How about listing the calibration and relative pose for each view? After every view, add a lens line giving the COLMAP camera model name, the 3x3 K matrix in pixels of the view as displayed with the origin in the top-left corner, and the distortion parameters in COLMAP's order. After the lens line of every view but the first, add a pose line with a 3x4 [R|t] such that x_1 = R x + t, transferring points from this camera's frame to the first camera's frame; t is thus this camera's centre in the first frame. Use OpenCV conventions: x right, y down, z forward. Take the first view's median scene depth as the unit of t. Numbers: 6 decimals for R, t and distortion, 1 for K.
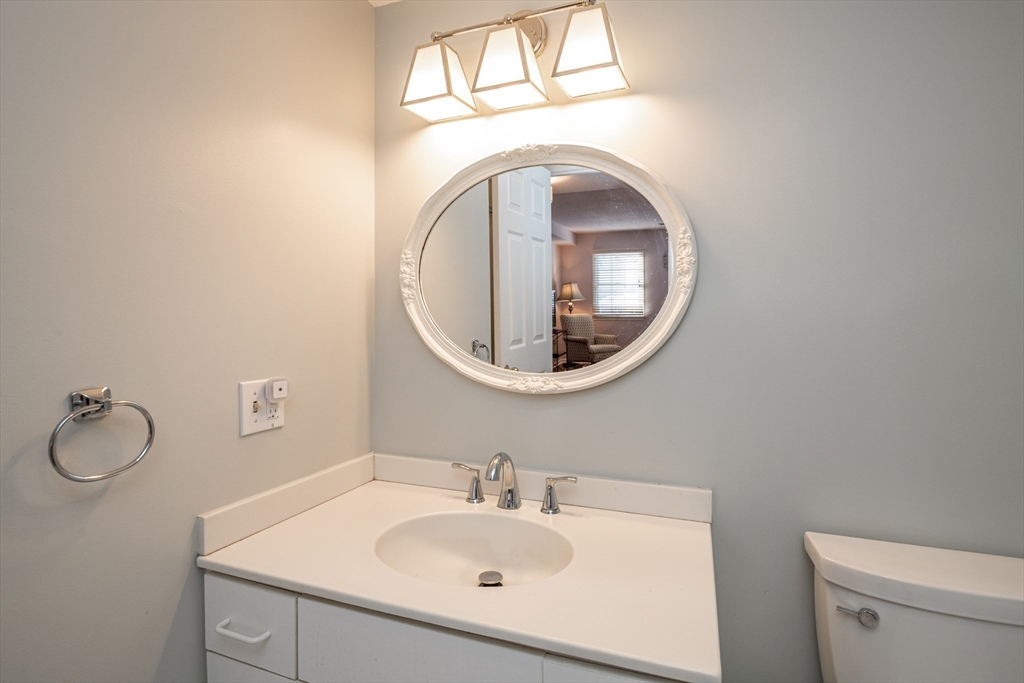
lens RADIAL K [[513.4, 0, 509.0], [0, 513.4, 337.1], [0, 0, 1]] dist [0.023488, -0.000393]
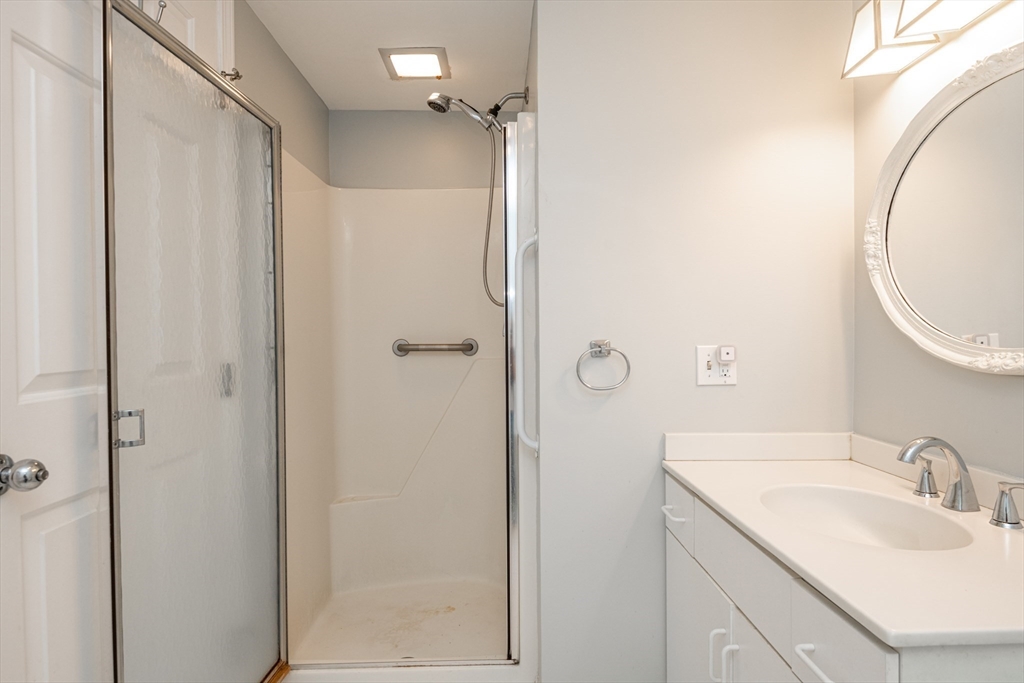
lens RADIAL K [[563.4, 0, 514.1], [0, 563.4, 341.8], [0, 0, 1]] dist [0.046631, -0.034937]
pose [[0.374949, 0.003480, -0.927039, 0.586650], [-0.014529, 0.999892, -0.002123, 0.076540], [0.926932, 0.014265, 0.374959, 0.000483]]
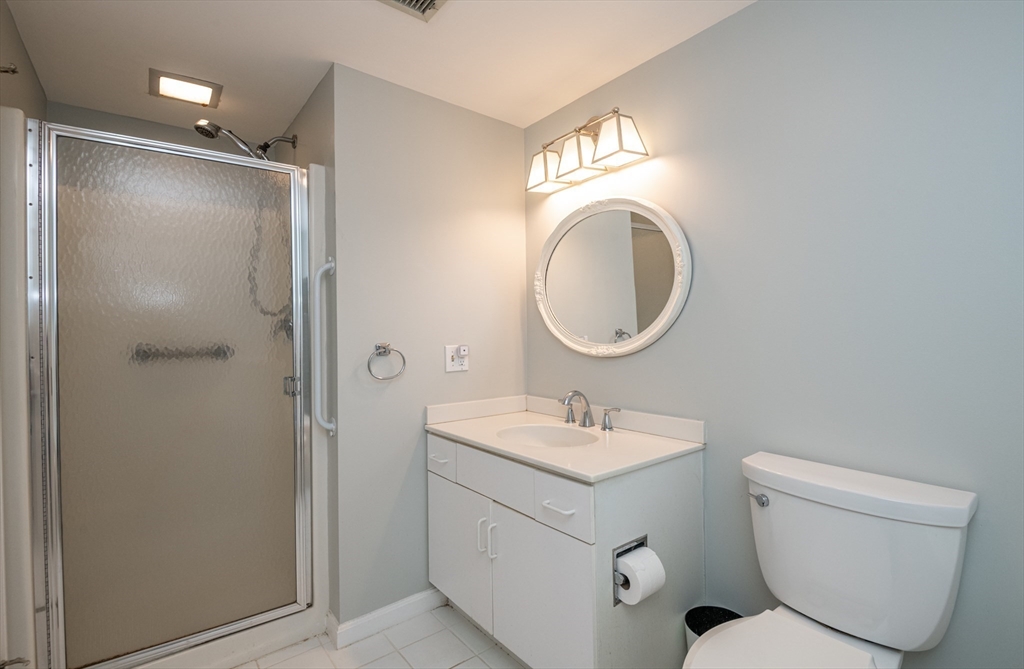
lens RADIAL K [[479.2, 0, 512.0], [0, 479.2, 334.5], [0, 0, 1]] dist [0.023862, -0.000677]
pose [[0.851277, -0.015116, -0.524500, 0.602461], [0.004400, 0.999755, -0.021671, 0.074894], [0.524699, 0.016140, 0.851135, -0.406102]]
